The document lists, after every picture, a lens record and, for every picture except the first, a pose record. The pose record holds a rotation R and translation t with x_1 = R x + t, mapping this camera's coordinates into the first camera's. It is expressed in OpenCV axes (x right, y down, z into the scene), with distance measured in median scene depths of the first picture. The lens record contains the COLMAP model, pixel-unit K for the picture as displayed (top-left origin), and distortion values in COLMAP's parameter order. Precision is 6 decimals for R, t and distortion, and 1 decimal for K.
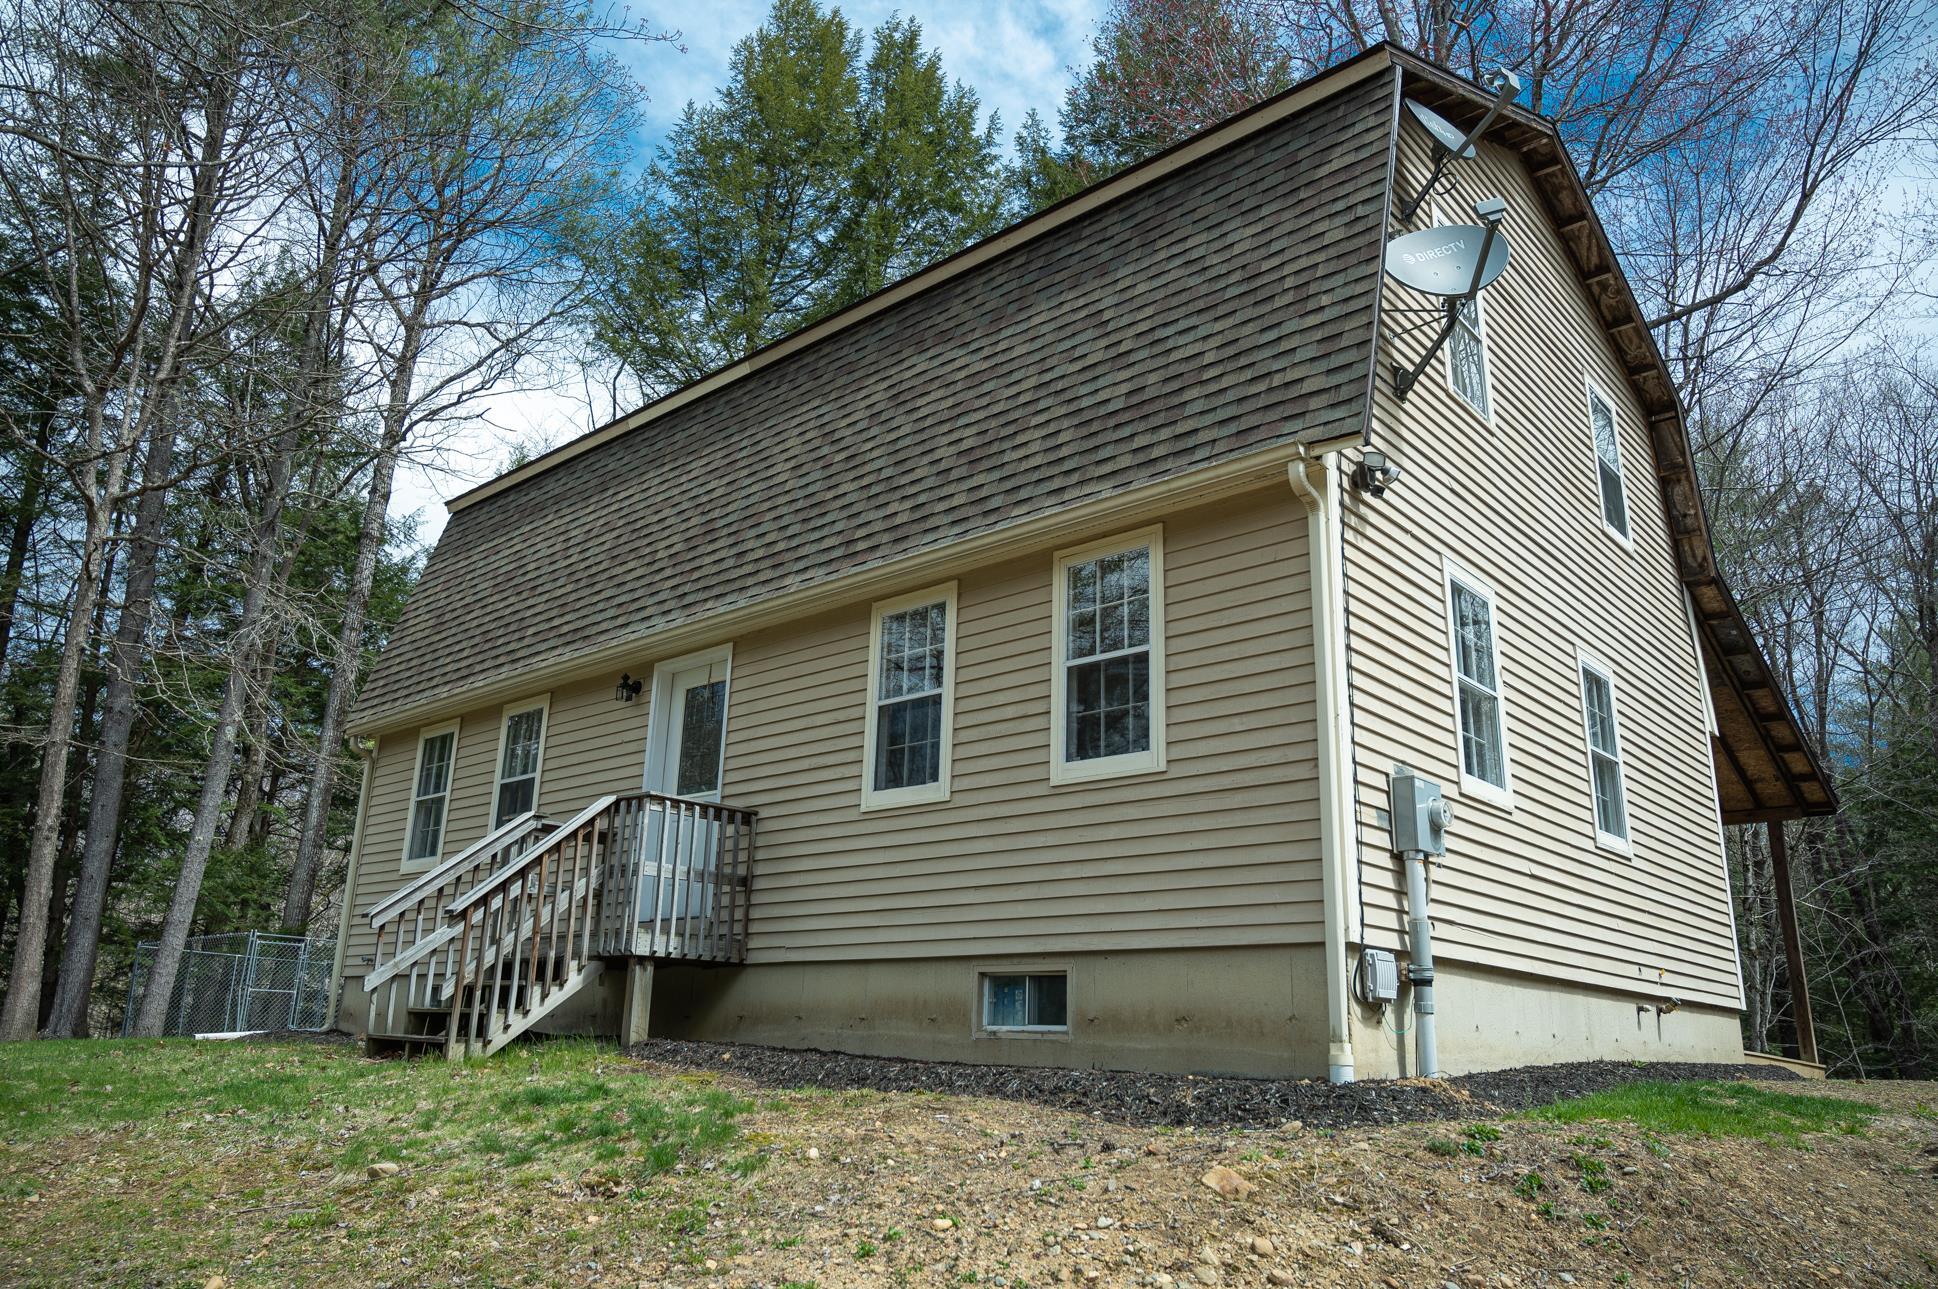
lens RADIAL K [[1292.8, 0, 969.0], [0, 1292.8, 644.5], [0, 0, 1]] dist [-0.001150, 0.000516]
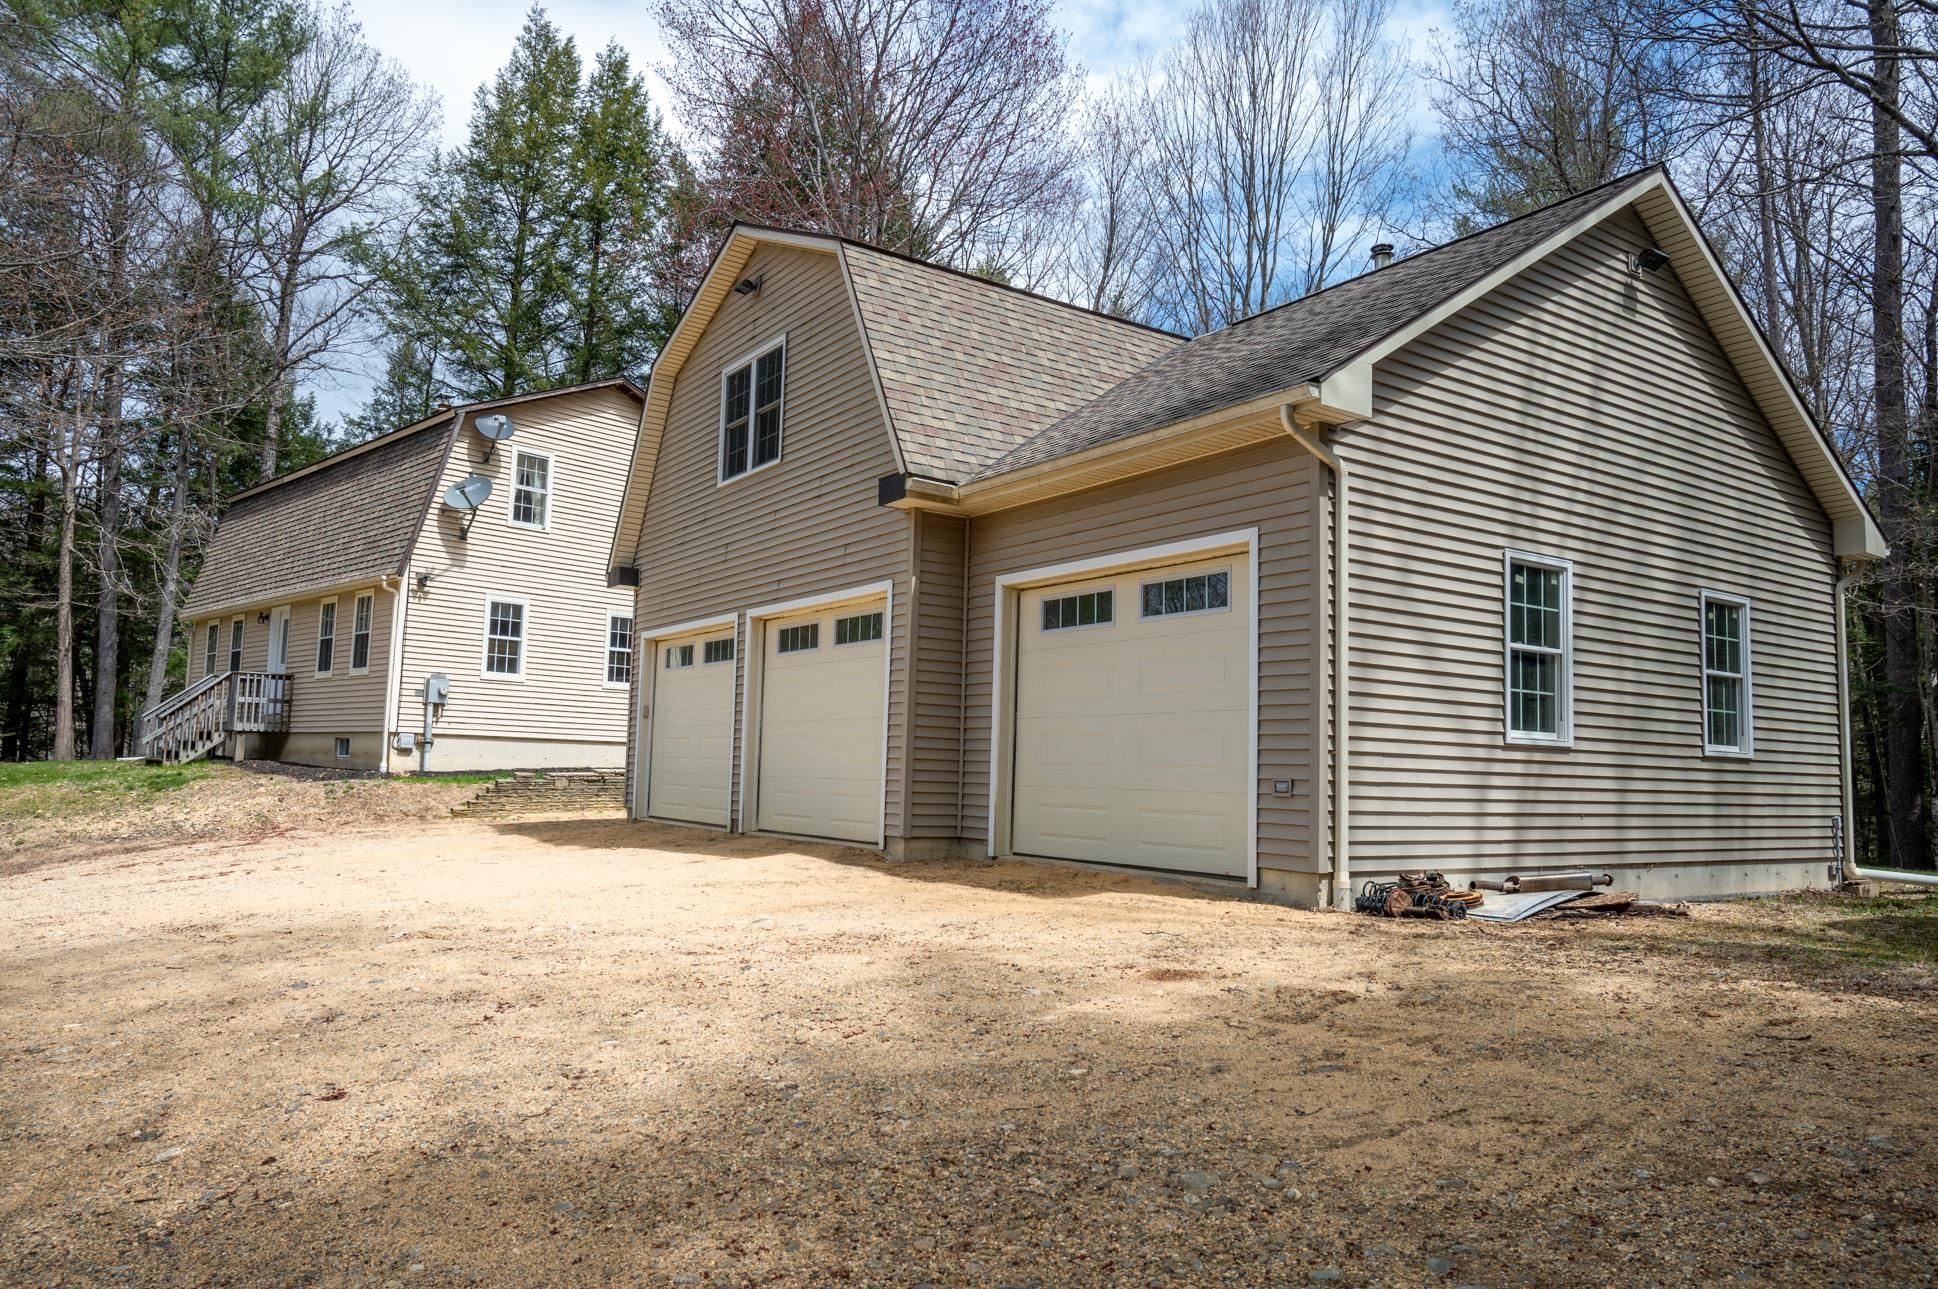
lens RADIAL K [[1292.8, 0, 969.0], [0, 1292.8, 644.5], [0, 0, 1]] dist [-0.001150, 0.000516]
pose [[0.999320, 0.002752, -0.036759, 1.279995], [0.003875, 0.983843, 0.178991, -0.388879], [0.036658, -0.179012, 0.983164, -1.469778]]
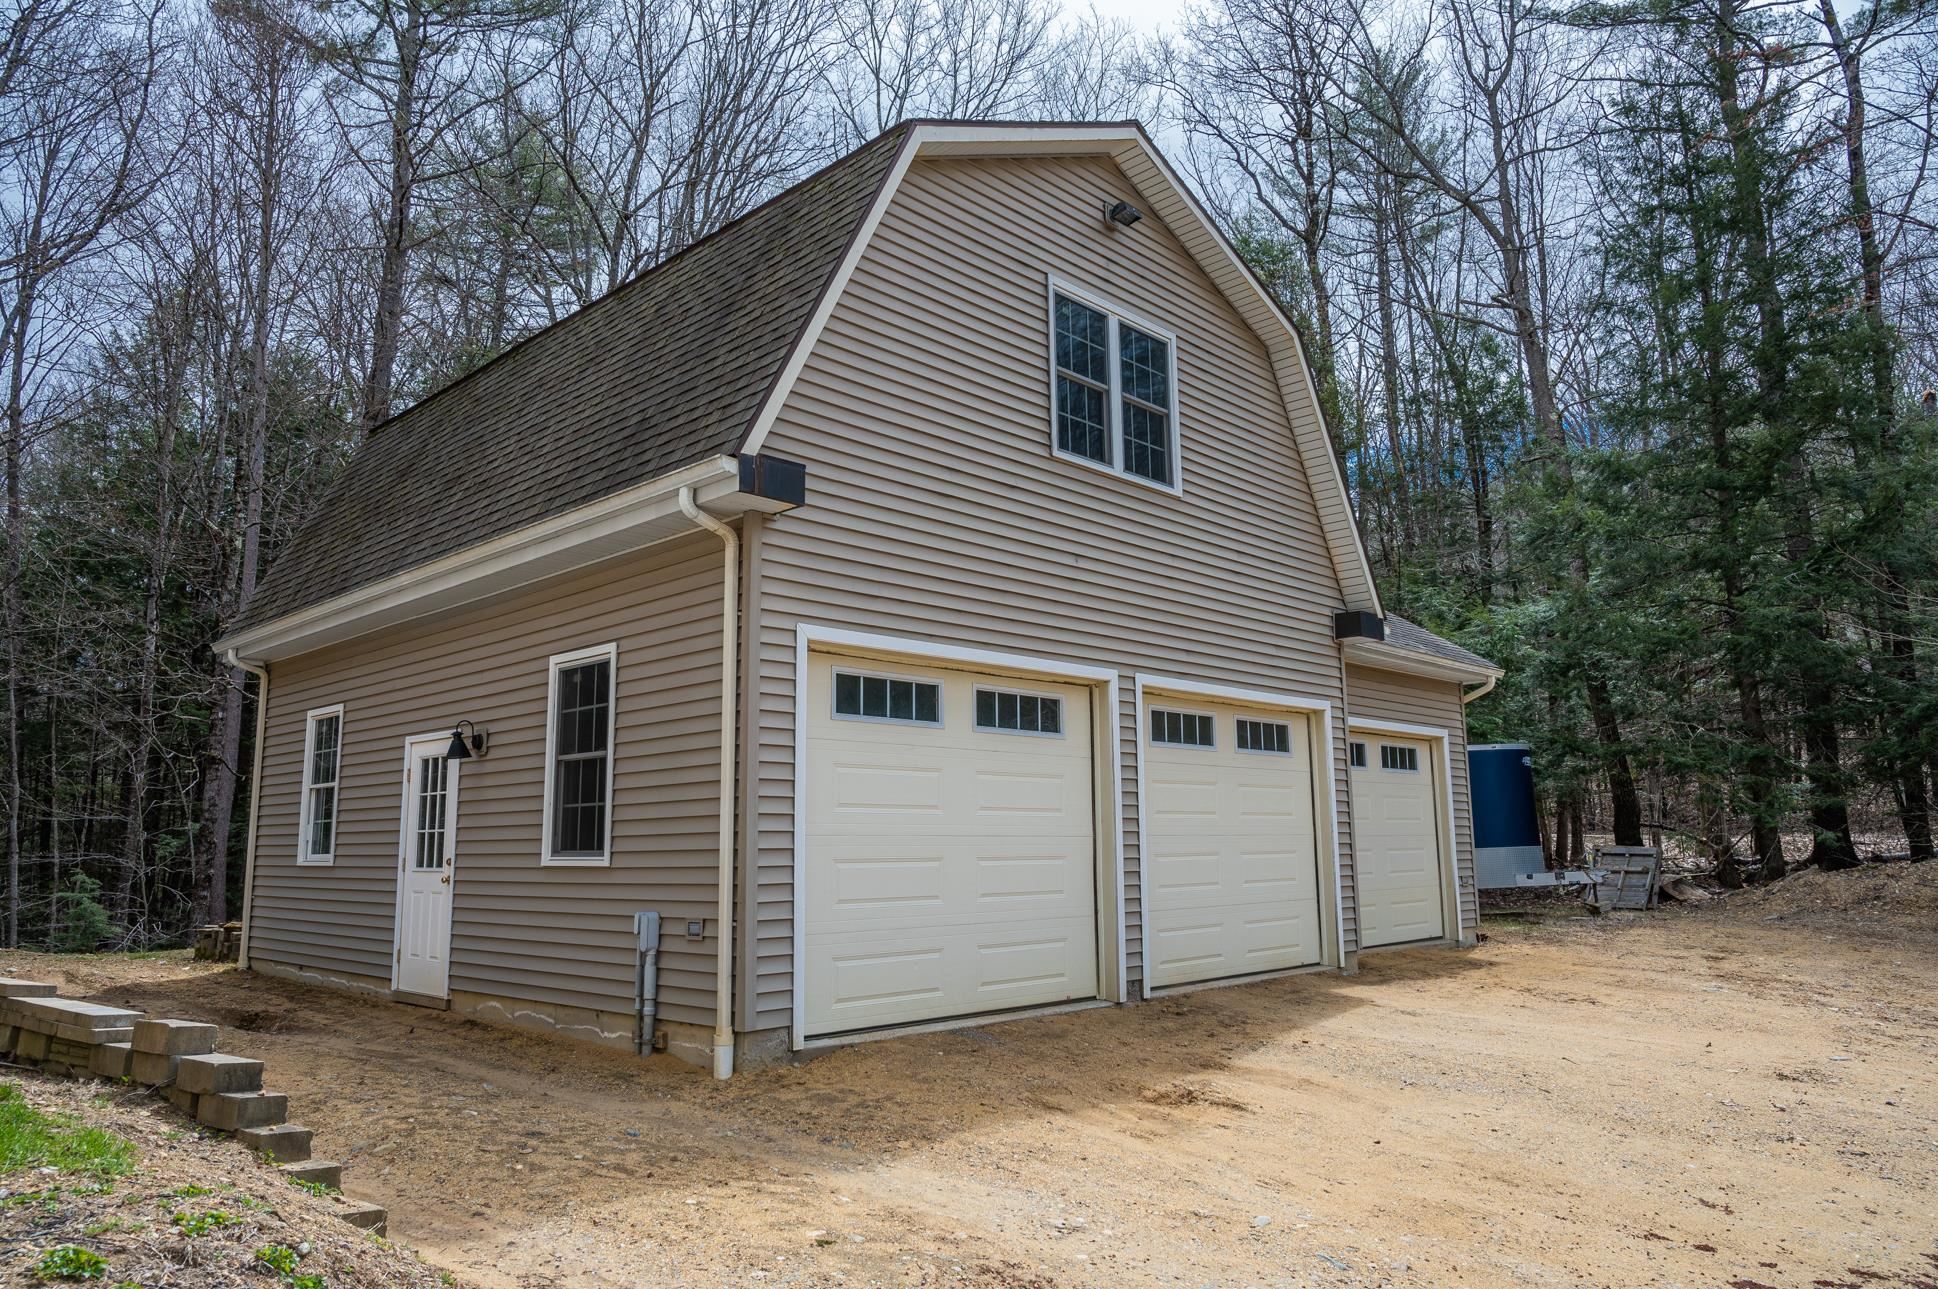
lens RADIAL K [[1292.8, 0, 969.0], [0, 1292.8, 644.5], [0, 0, 1]] dist [-0.001150, 0.000516]
pose [[-0.168575, 0.138321, 0.975935, -3.481338], [-0.249350, 0.951917, -0.177988, 1.156674], [-0.953628, -0.273353, -0.125979, 4.862794]]
